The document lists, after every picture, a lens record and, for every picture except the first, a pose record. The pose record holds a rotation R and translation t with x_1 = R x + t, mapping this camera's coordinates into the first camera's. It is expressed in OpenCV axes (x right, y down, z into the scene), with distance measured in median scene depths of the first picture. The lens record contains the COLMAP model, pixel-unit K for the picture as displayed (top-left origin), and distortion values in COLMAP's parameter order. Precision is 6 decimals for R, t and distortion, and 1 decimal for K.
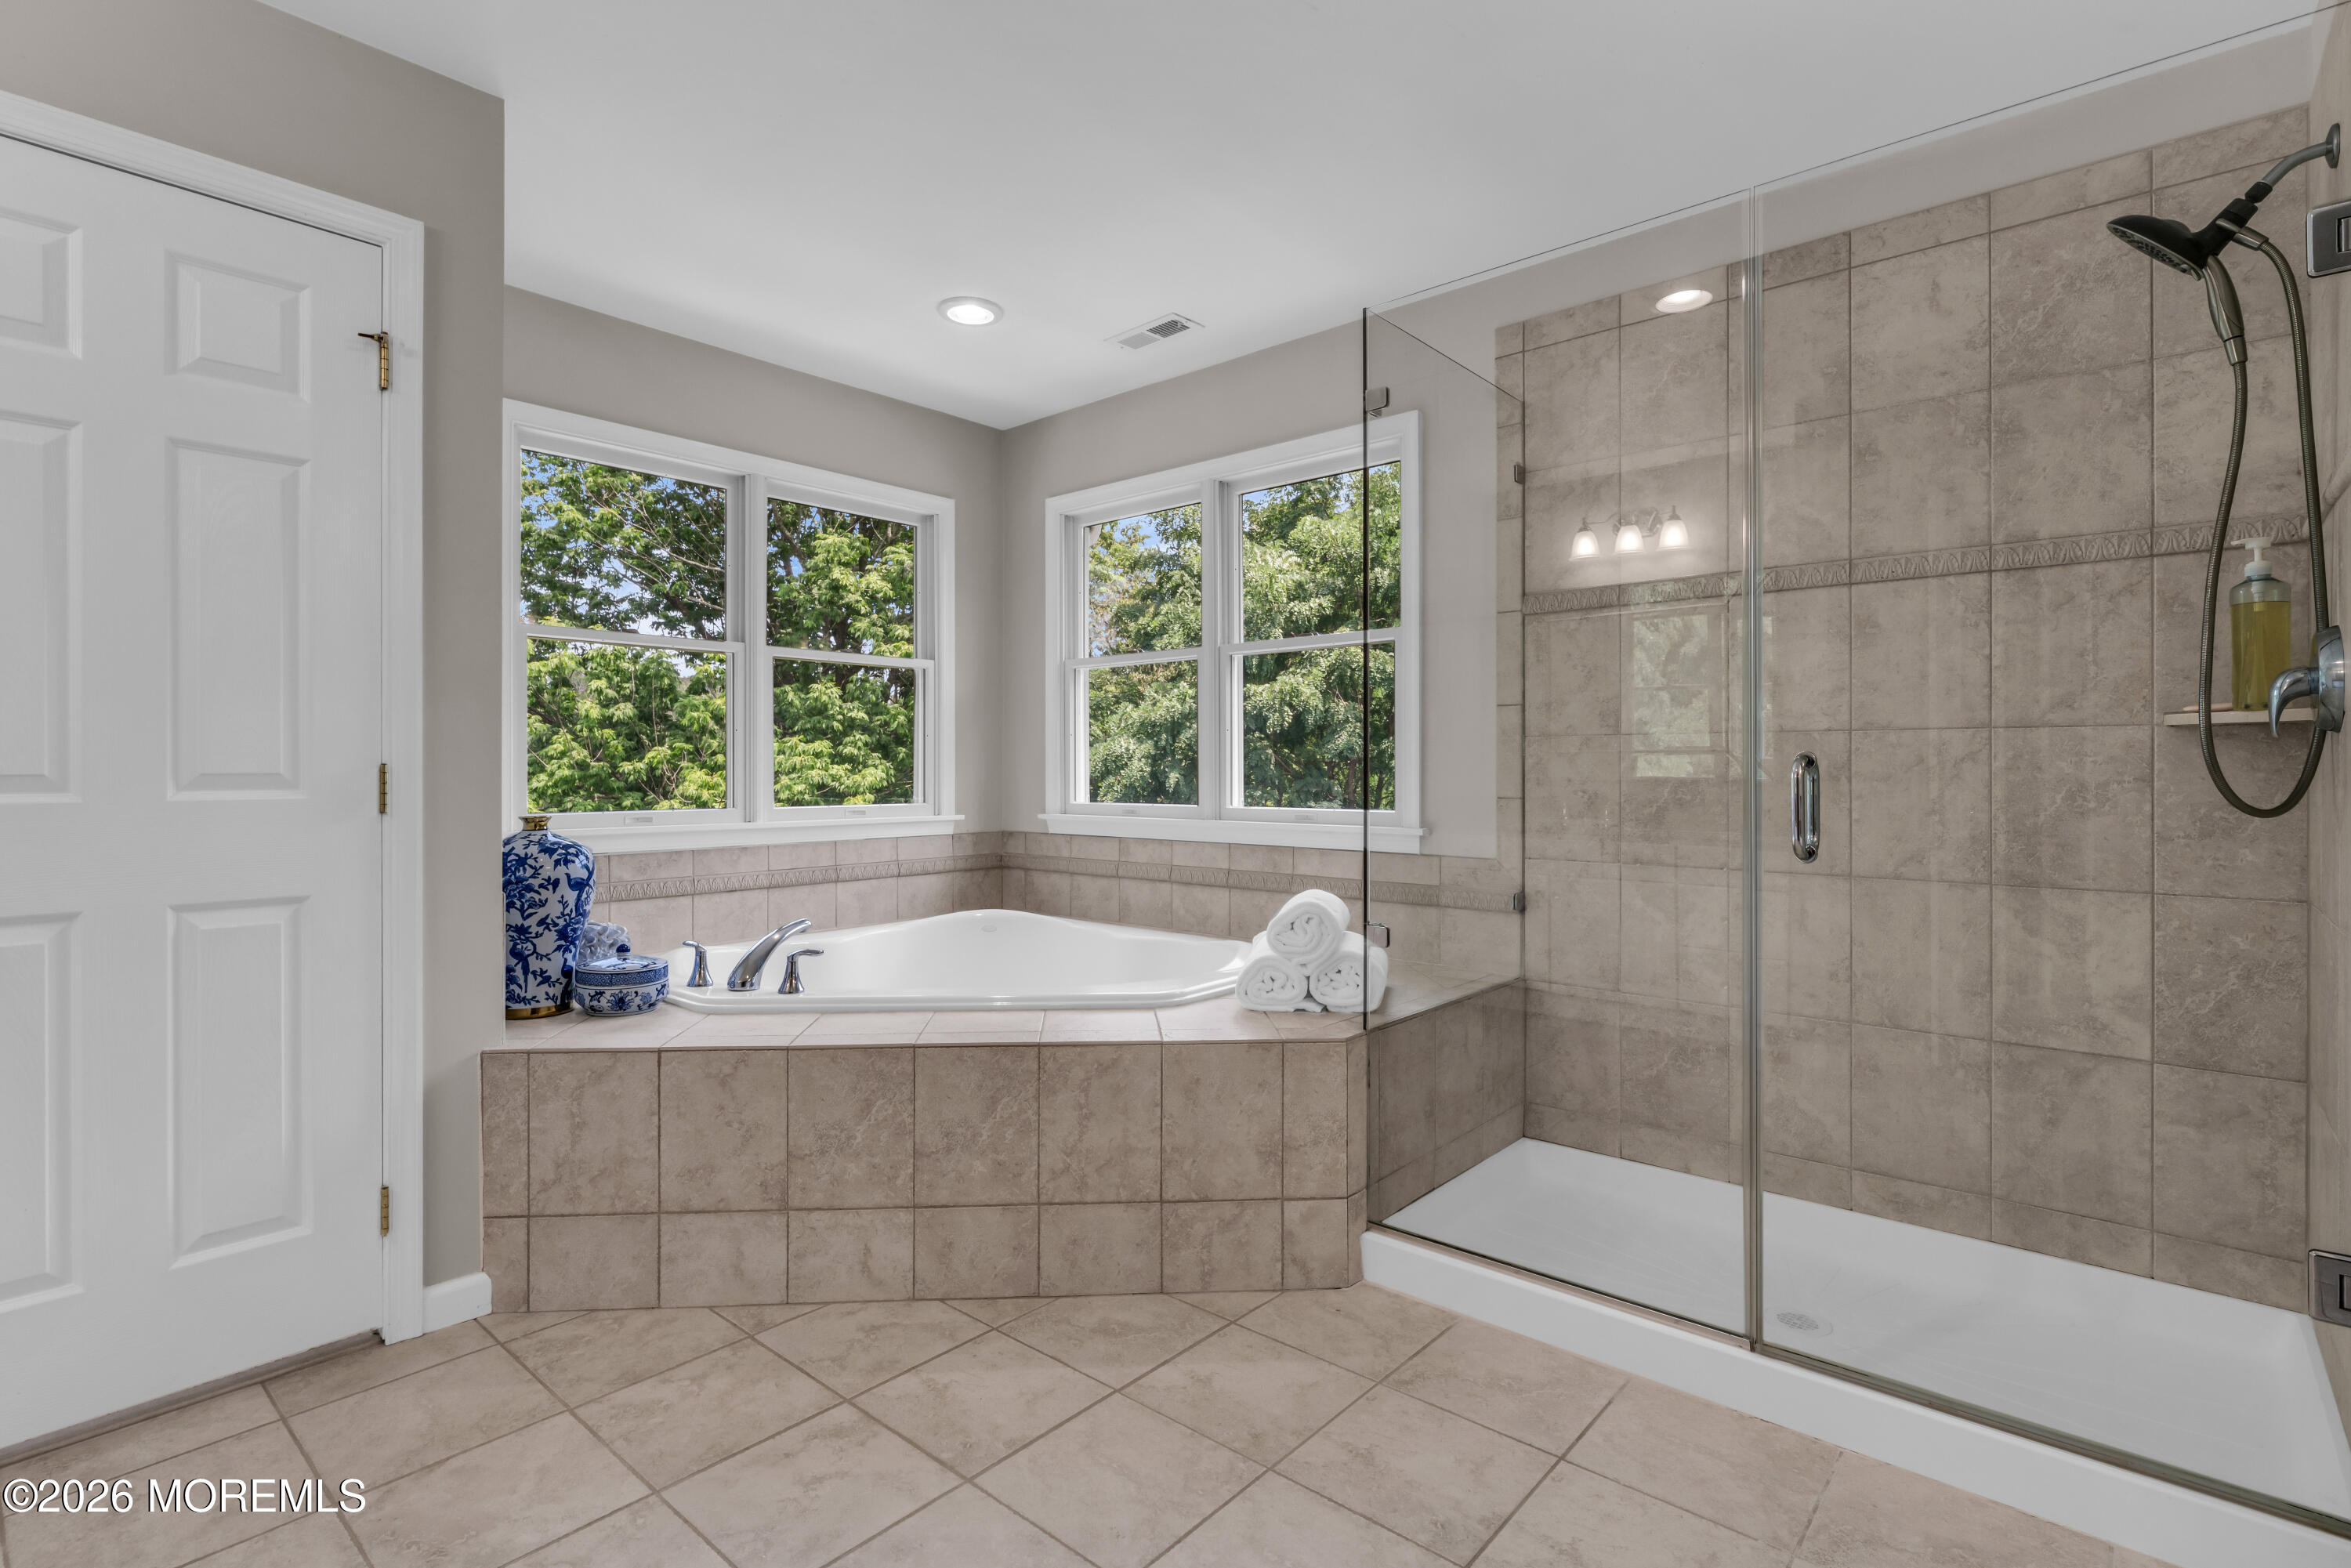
lens RADIAL K [[1140.9, 0, 1161.6], [0, 1140.9, 772.6], [0, 0, 1]] dist [0.002520, 0.000026]
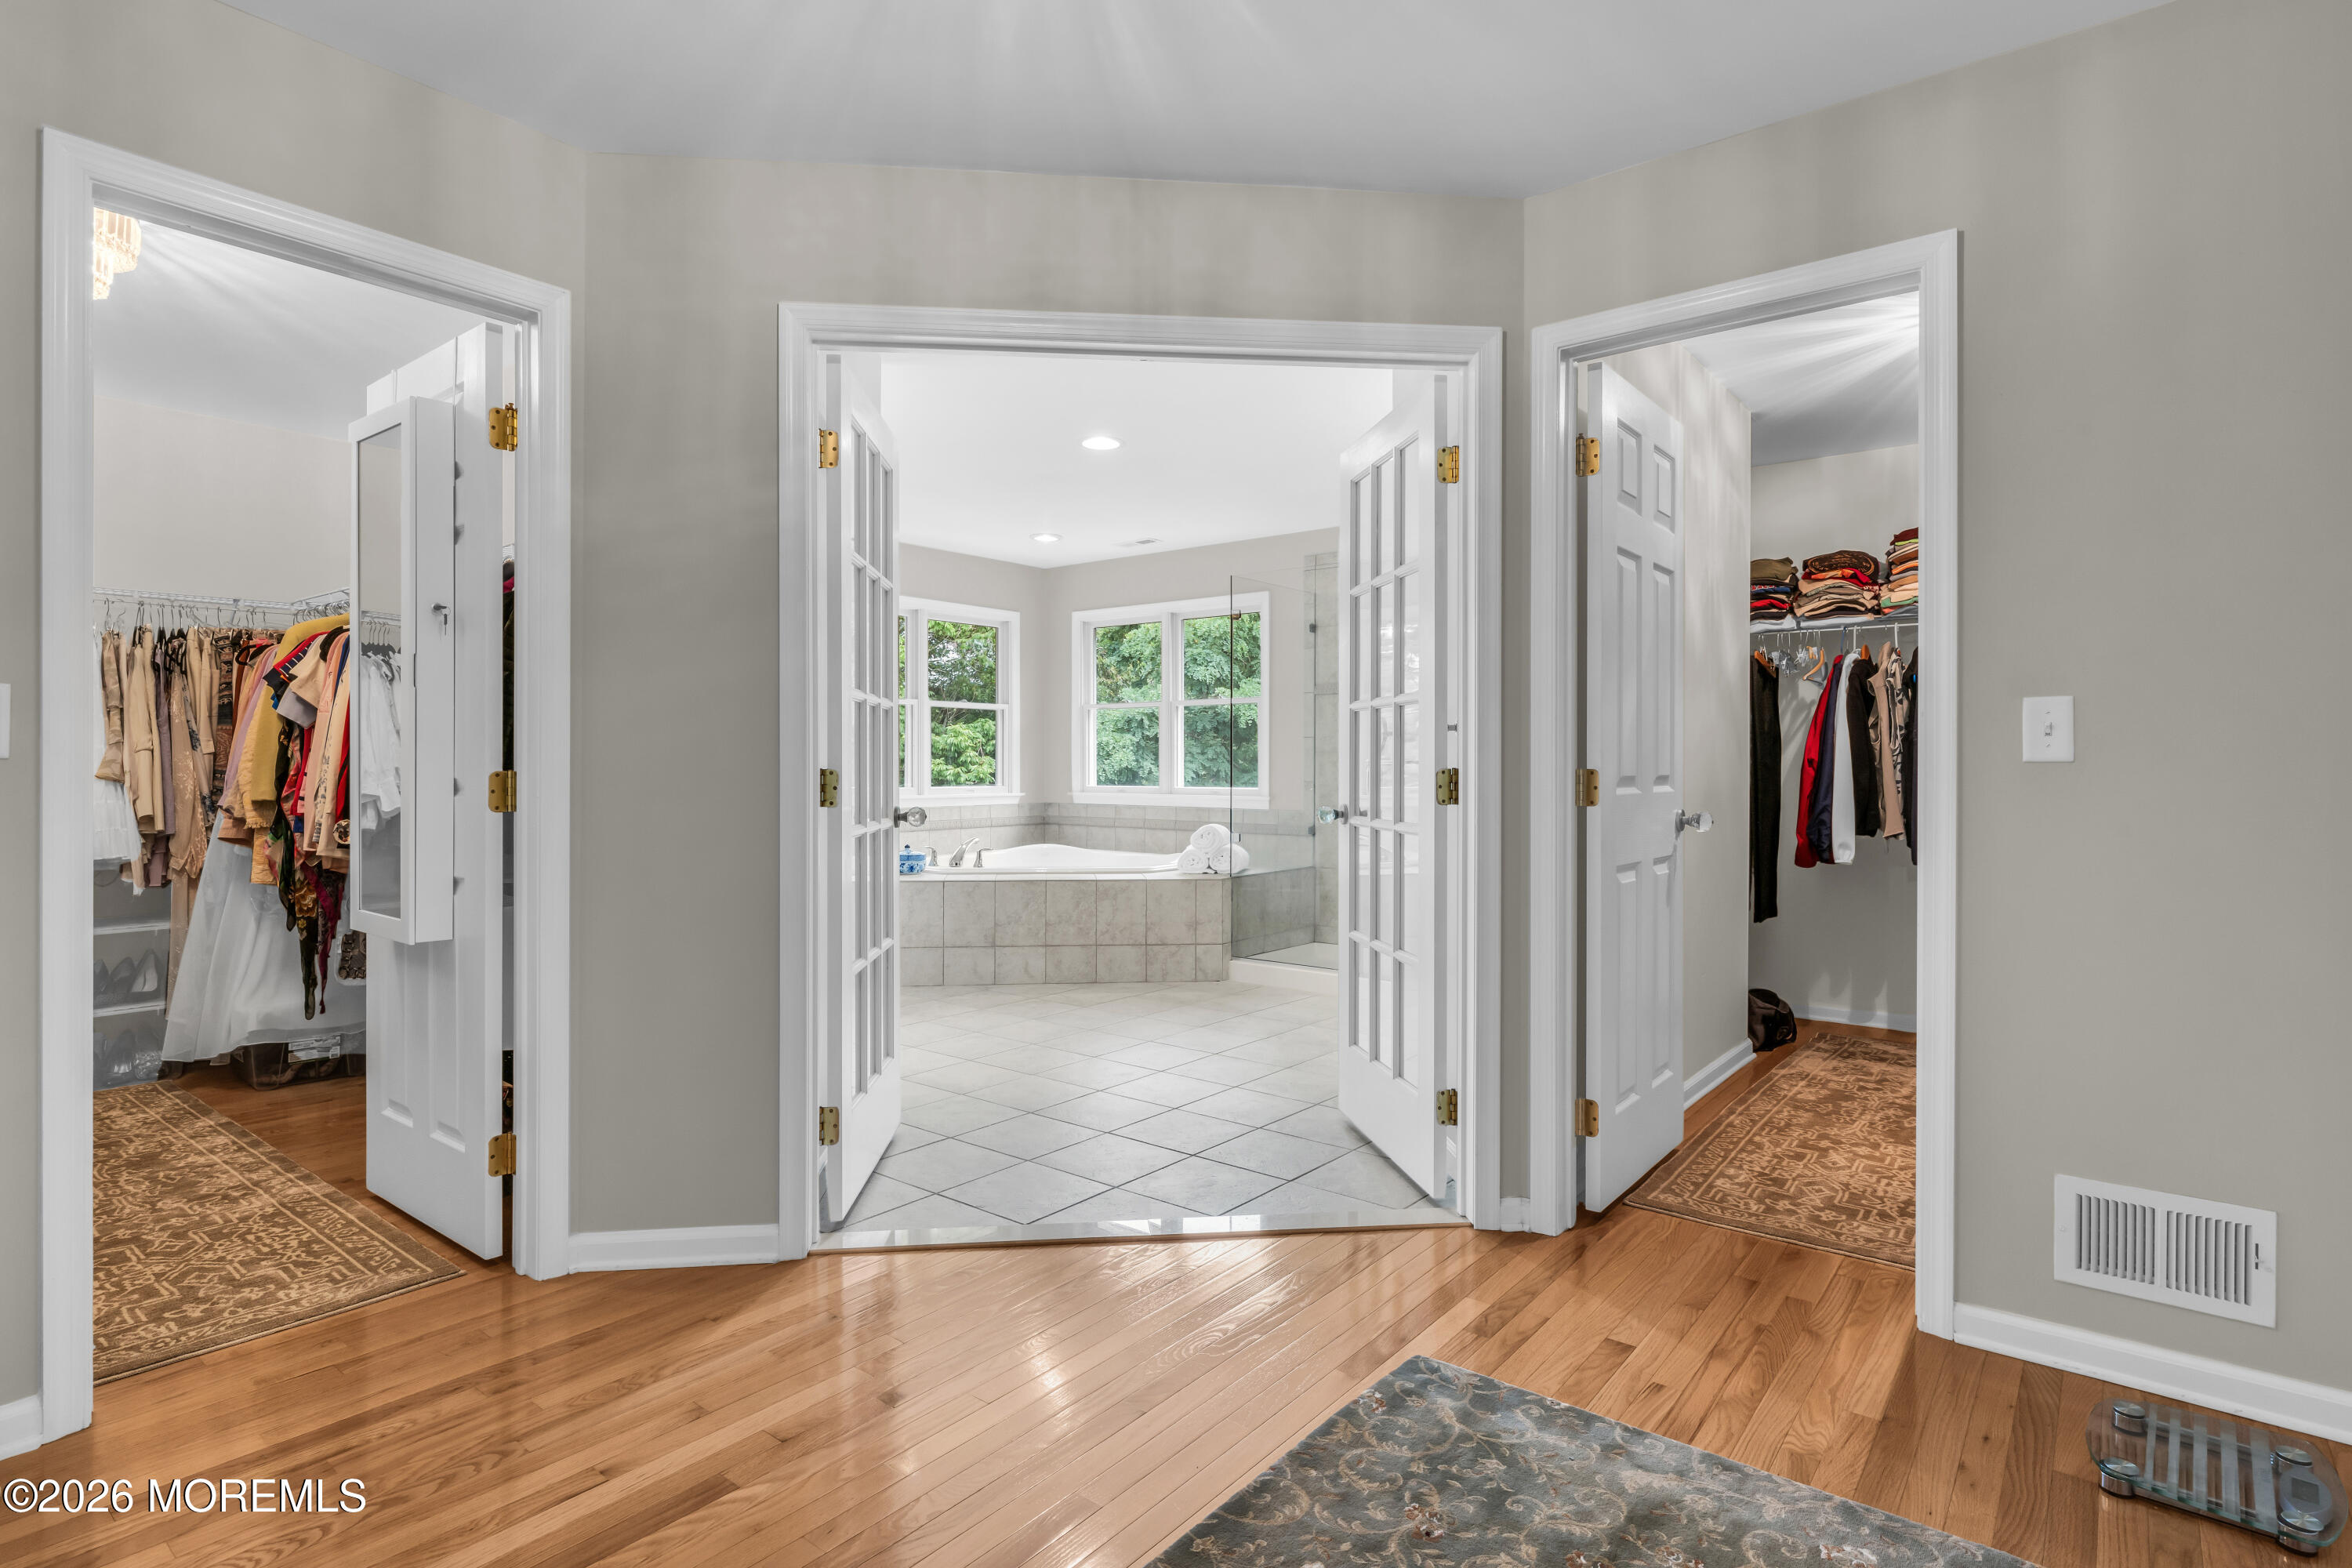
lens RADIAL K [[1141.4, 0, 1175.4], [0, 1141.4, 775.1], [0, 0, 1]] dist [0.002520, 0.000026]
pose [[0.998601, 0.001611, 0.052858, -0.060454], [-0.001996, 0.999972, 0.007230, -0.004989], [-0.052845, -0.007325, 0.998576, -1.295367]]
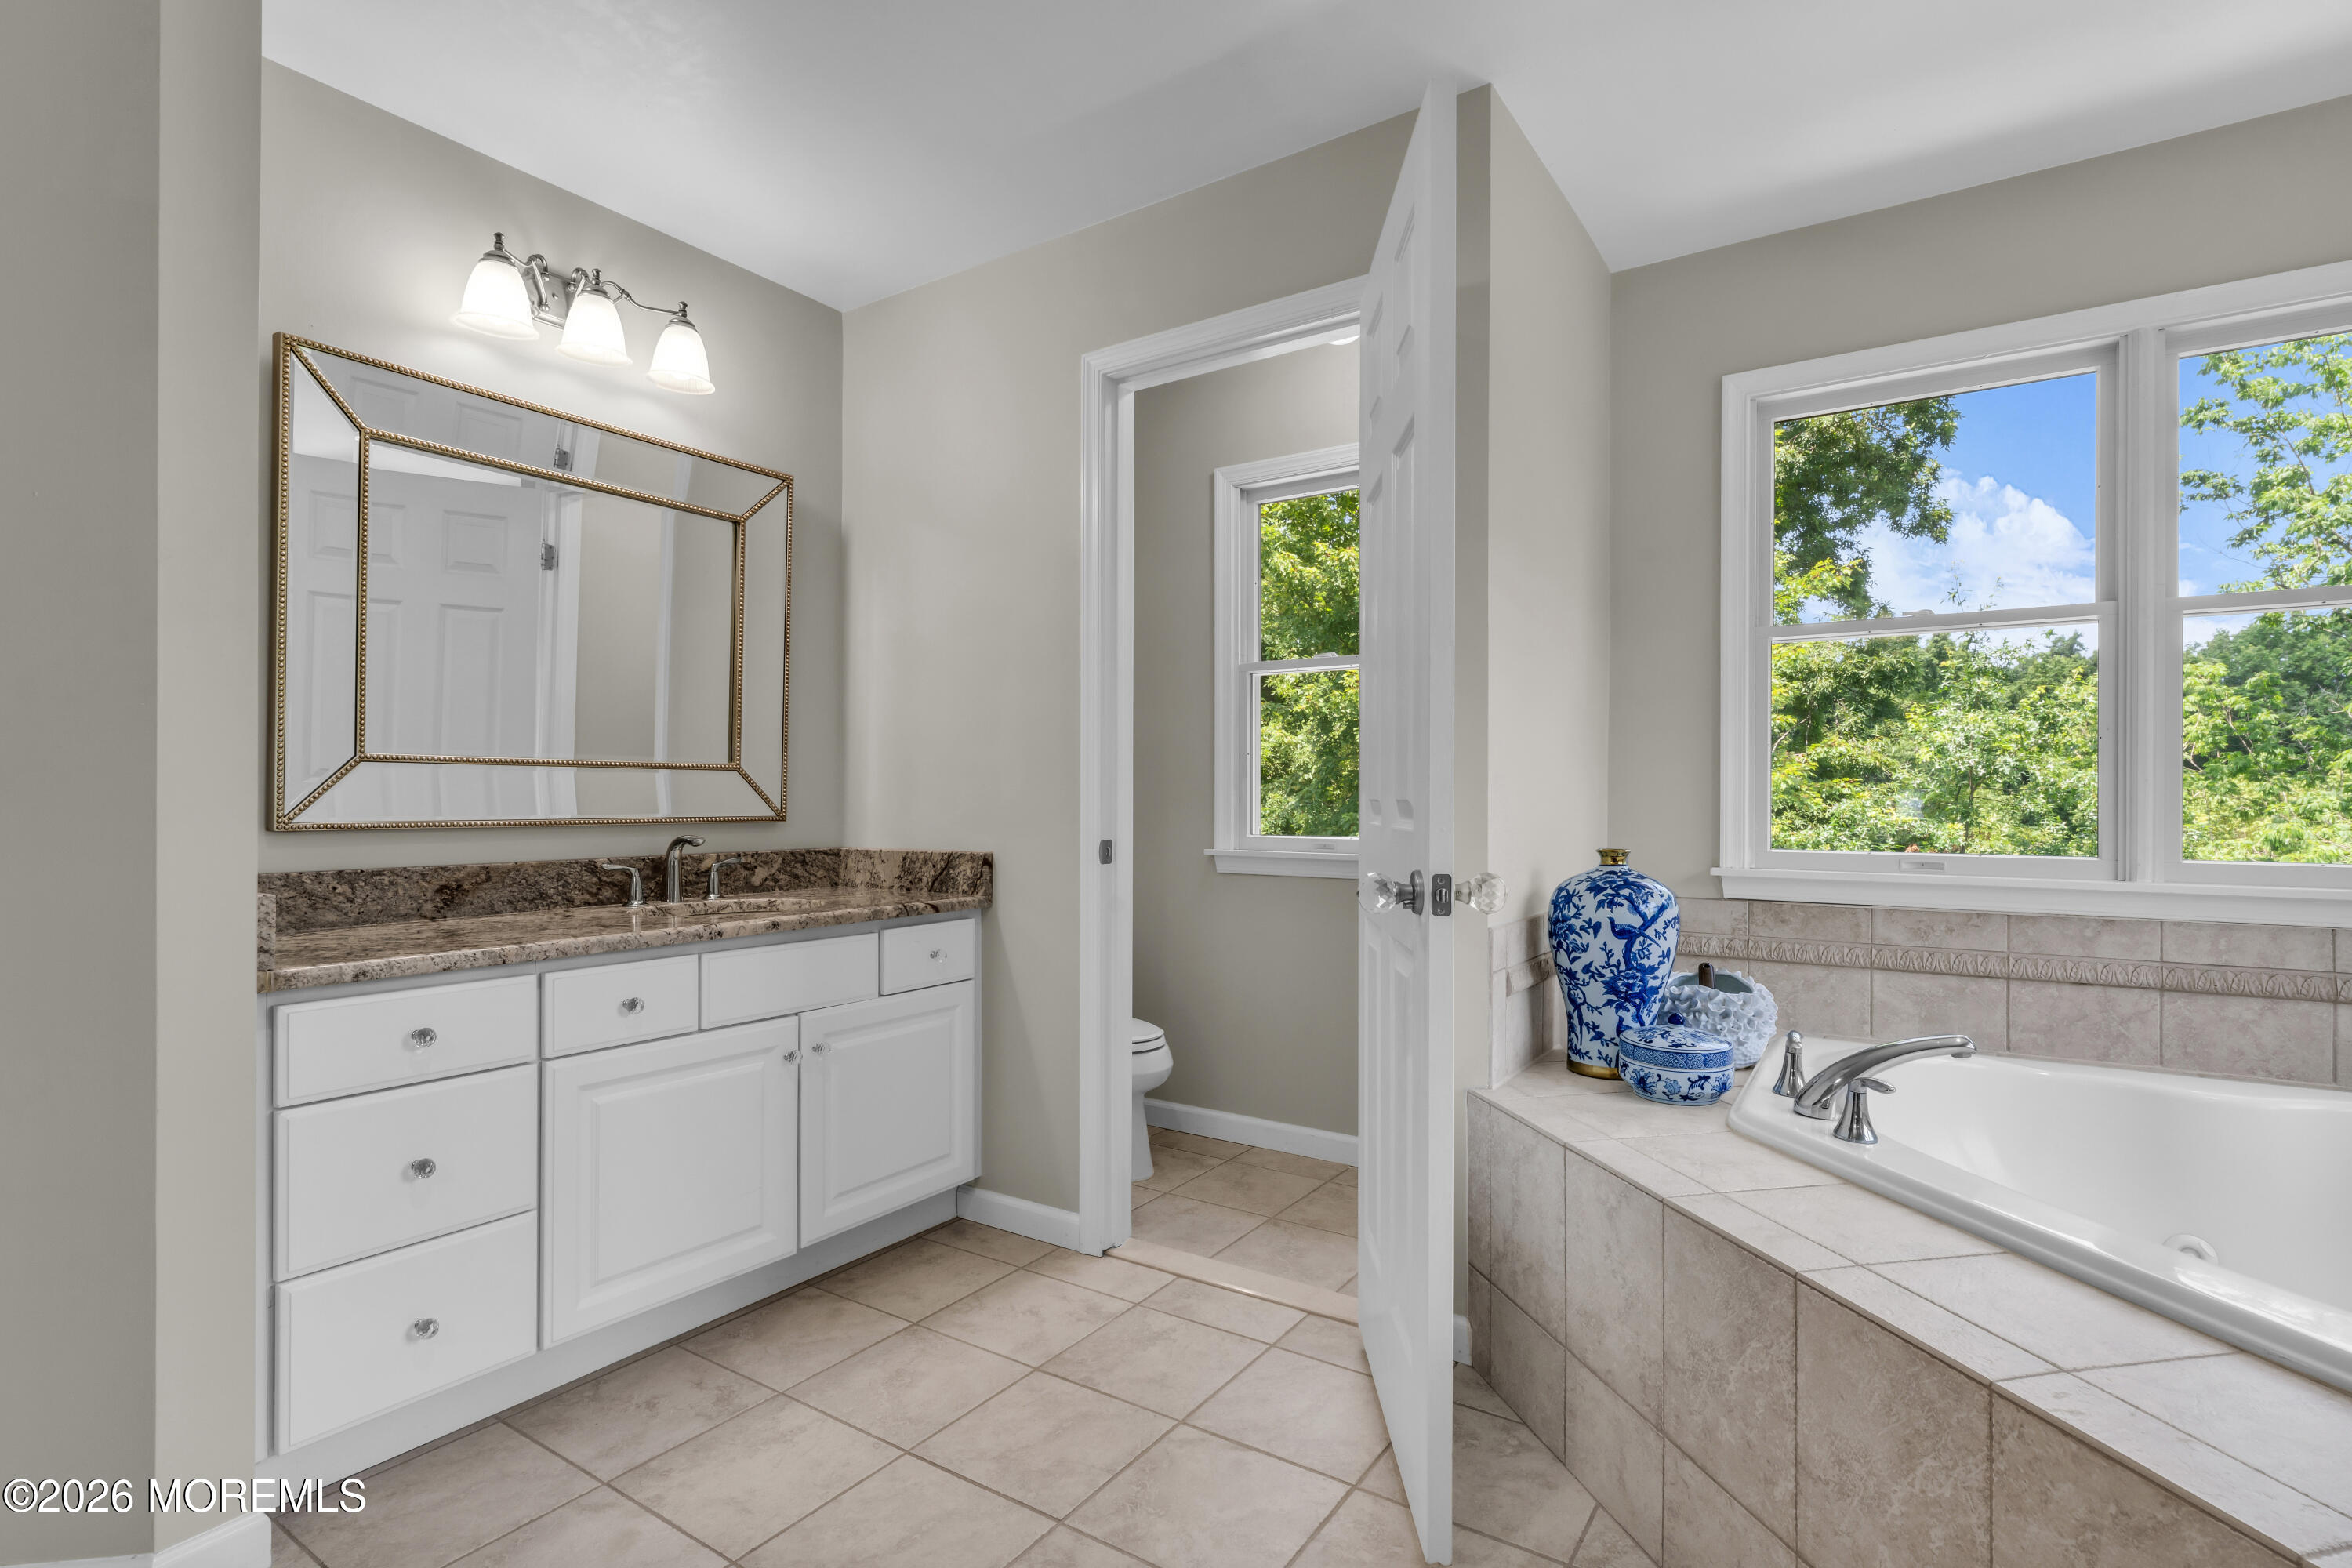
lens RADIAL K [[1141.4, 0, 1169.6], [0, 1141.4, 794.9], [0, 0, 1]] dist [0.002520, 0.000026]
pose [[0.127228, 0.001251, -0.991873, 0.296588], [-0.005087, 0.999987, 0.000609, -0.003387], [0.991860, 0.004968, 0.127233, 0.565904]]
